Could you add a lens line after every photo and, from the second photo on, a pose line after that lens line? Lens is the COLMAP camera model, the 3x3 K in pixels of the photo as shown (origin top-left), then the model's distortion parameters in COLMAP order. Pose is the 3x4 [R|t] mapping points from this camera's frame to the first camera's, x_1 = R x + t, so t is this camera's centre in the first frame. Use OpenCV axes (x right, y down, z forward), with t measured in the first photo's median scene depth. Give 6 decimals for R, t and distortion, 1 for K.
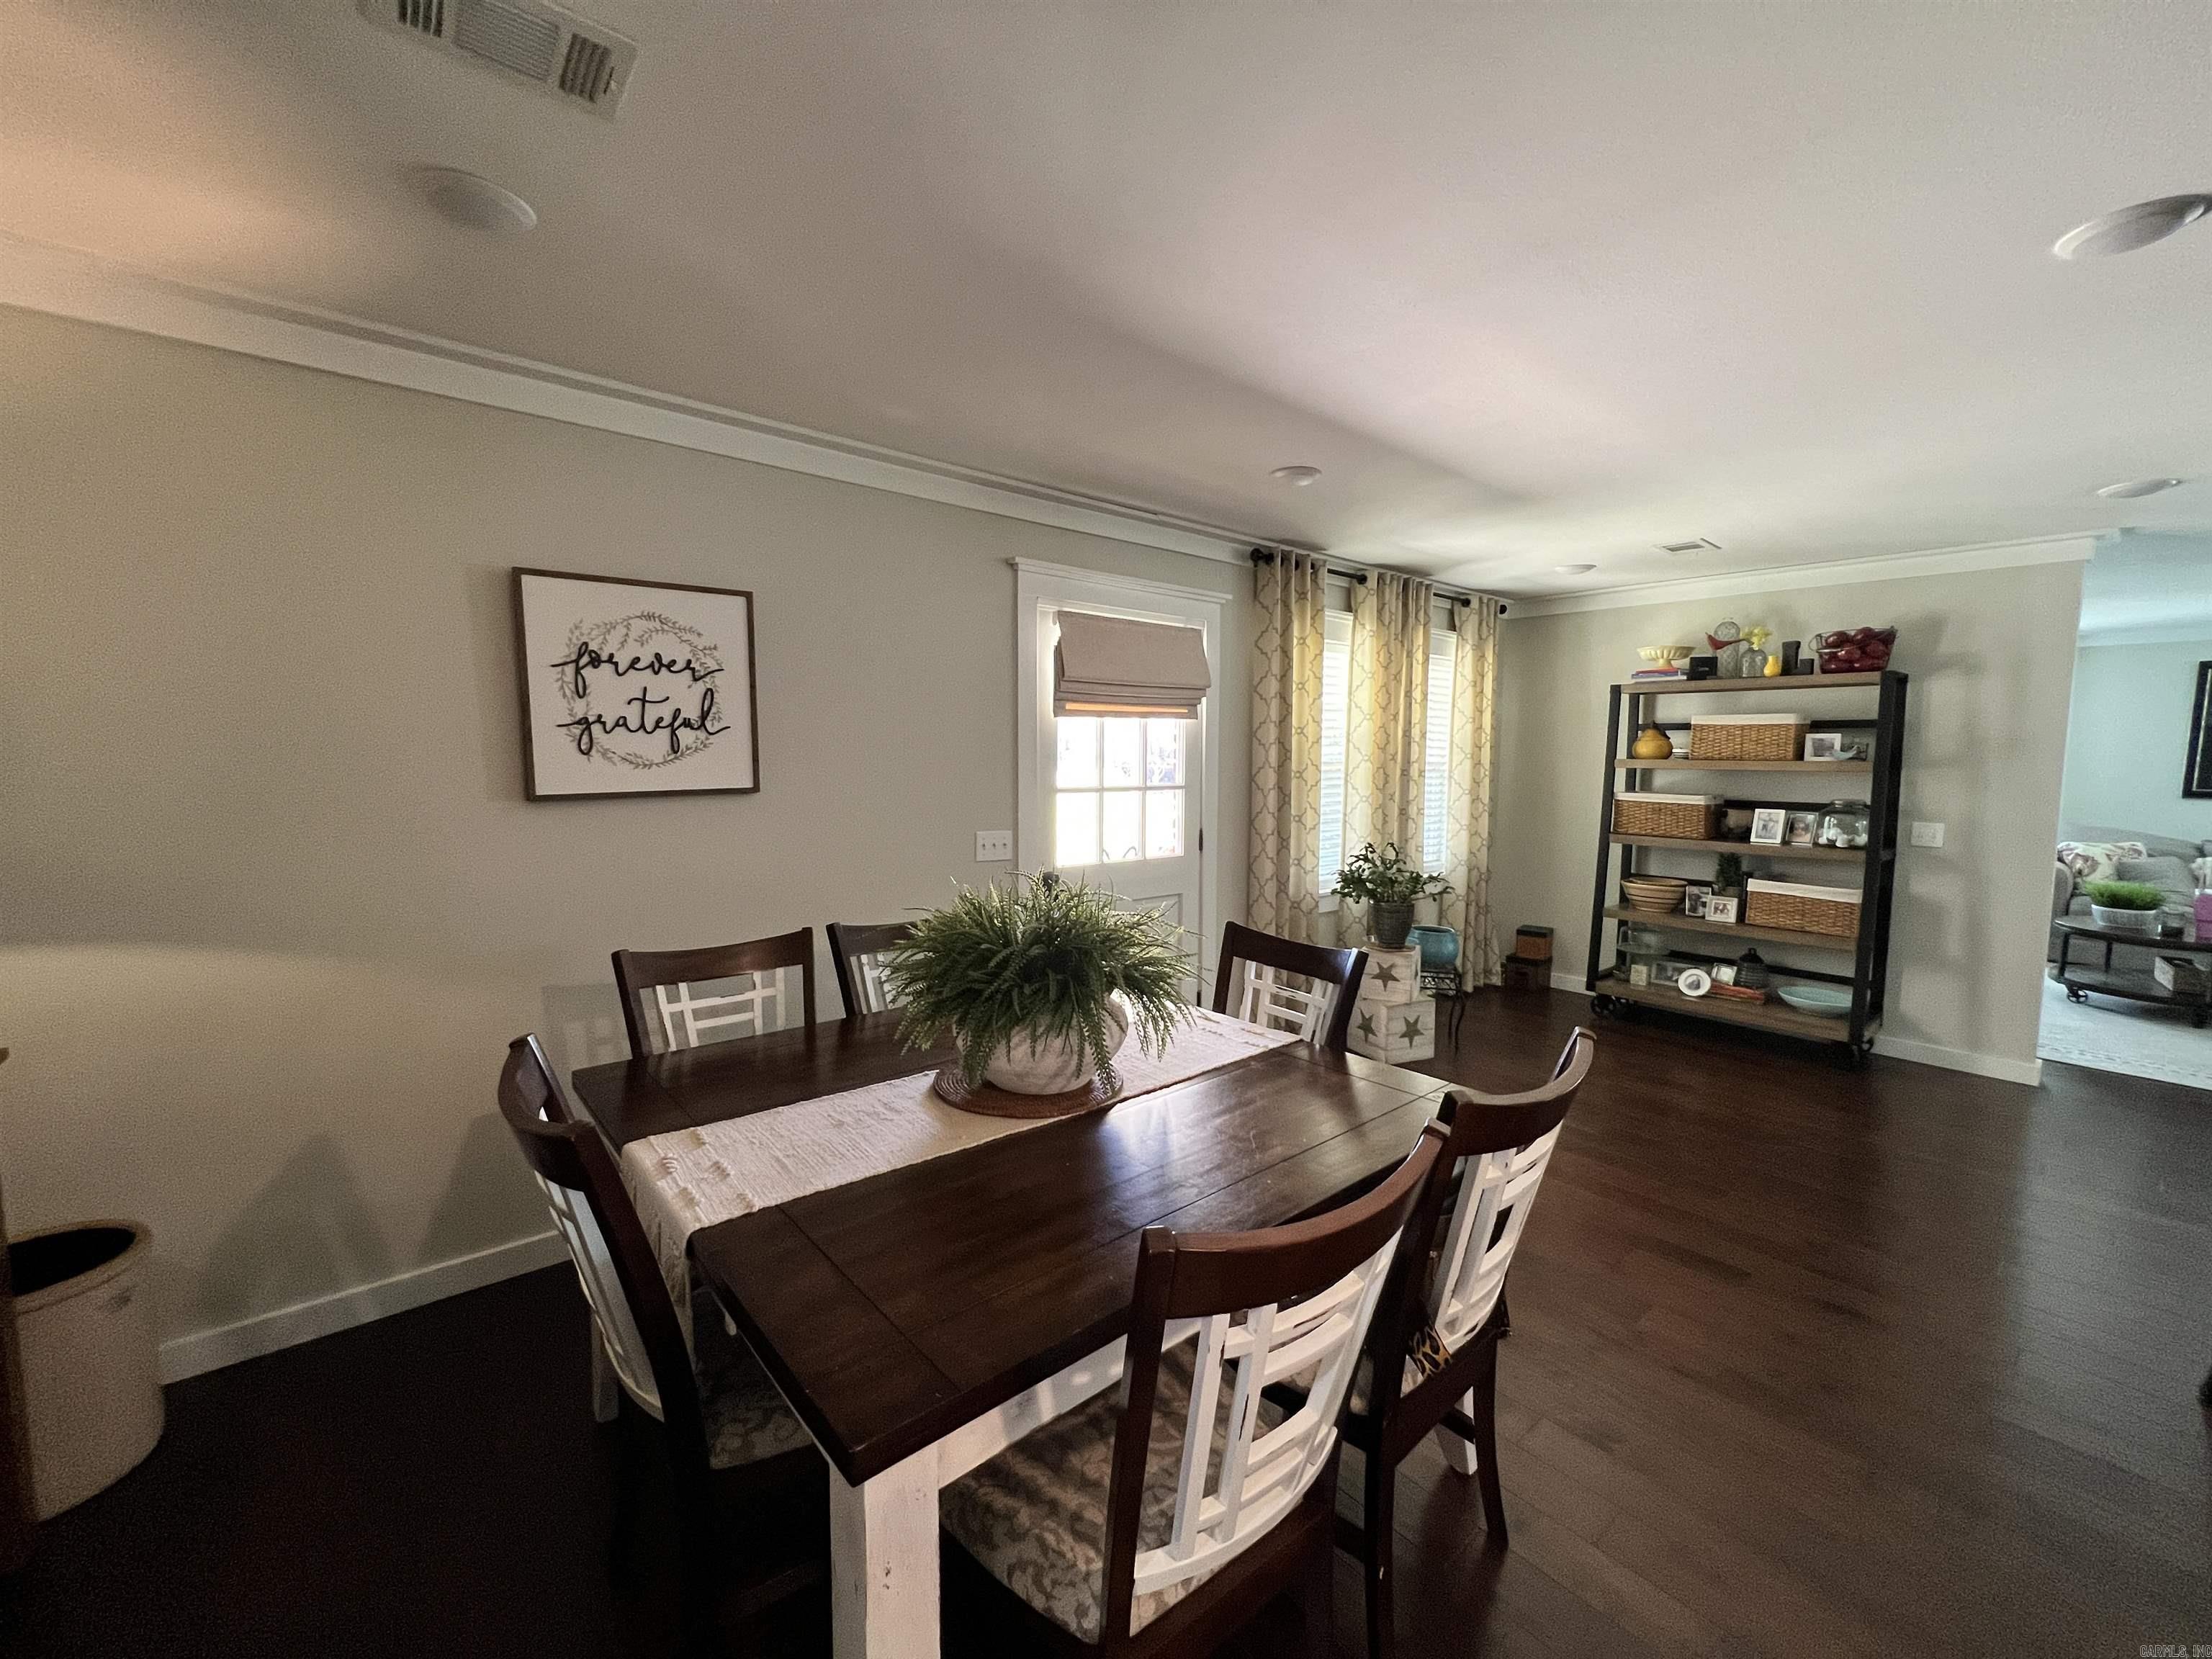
lens RADIAL K [[884.6, 0, 1102.5], [0, 884.6, 835.4], [0, 0, 1]] dist [-0.001886, 0.000306]
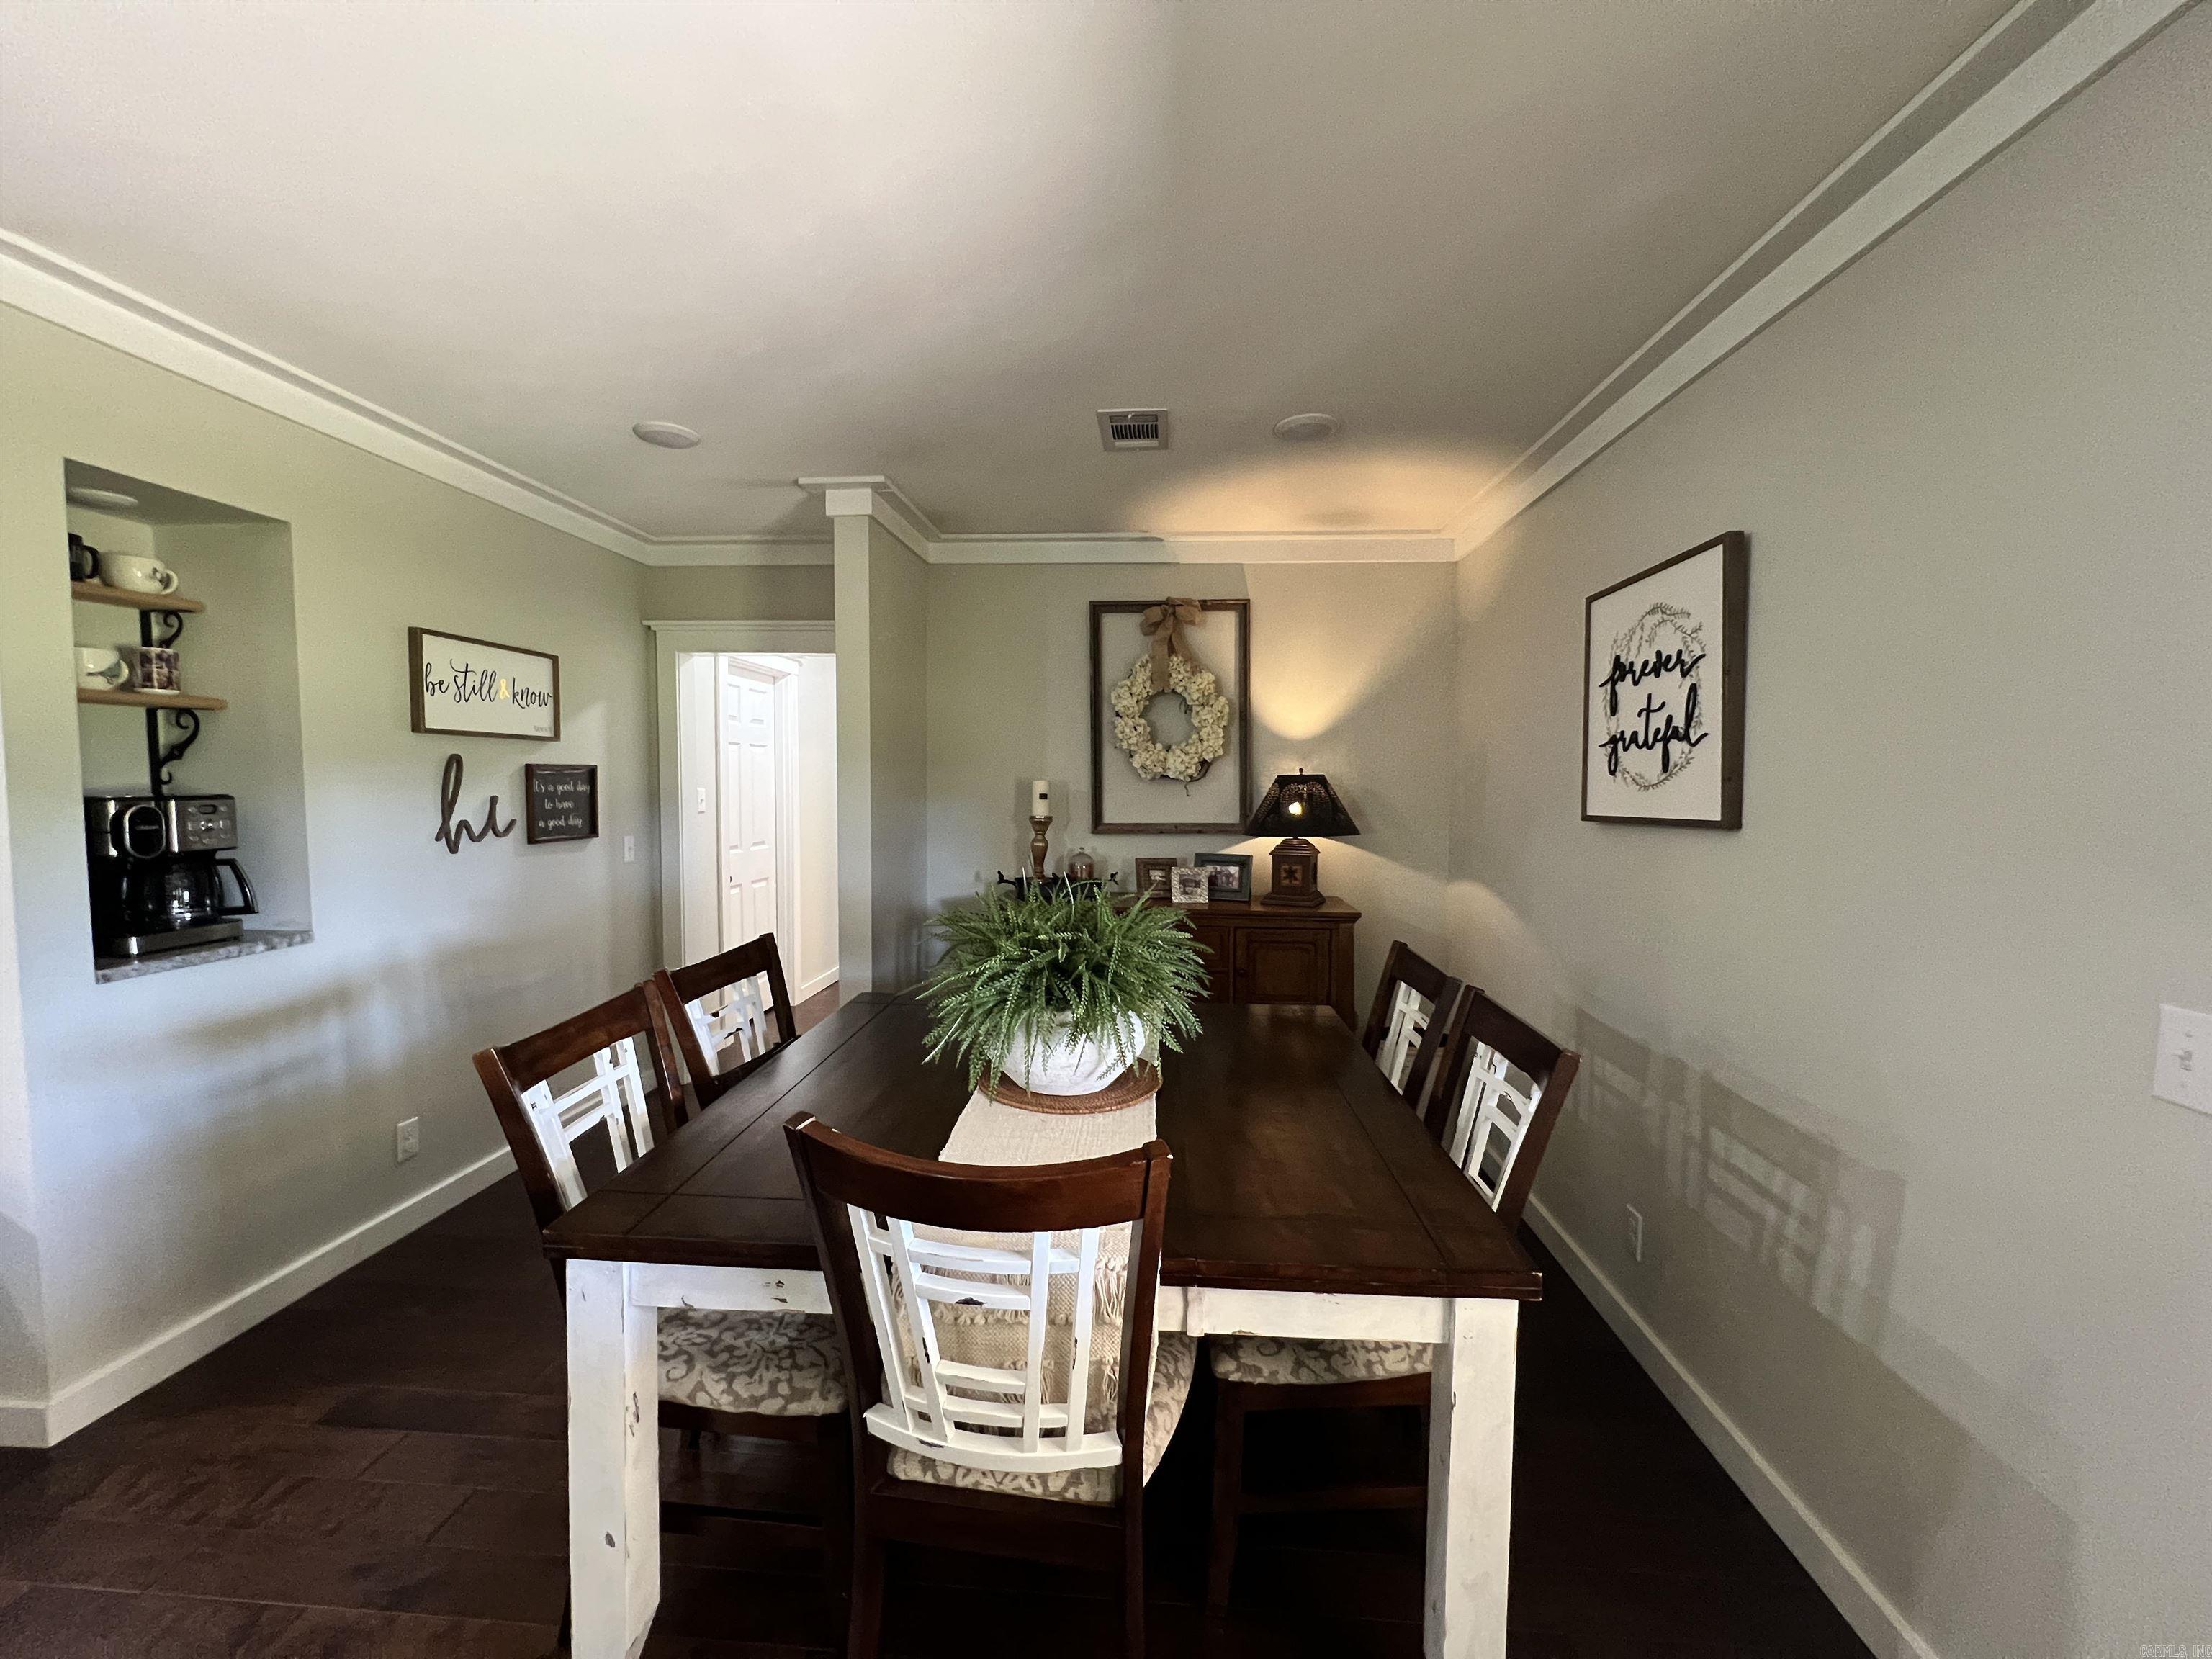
lens RADIAL K [[884.6, 0, 1115.4], [0, 884.6, 834.3], [0, 0, 1]] dist [-0.001886, 0.000306]
pose [[-0.684824, 0.036212, -0.727808, 0.442127], [-0.071235, 0.990654, 0.116318, -0.094211], [0.725218, 0.131503, -0.675845, 1.185991]]
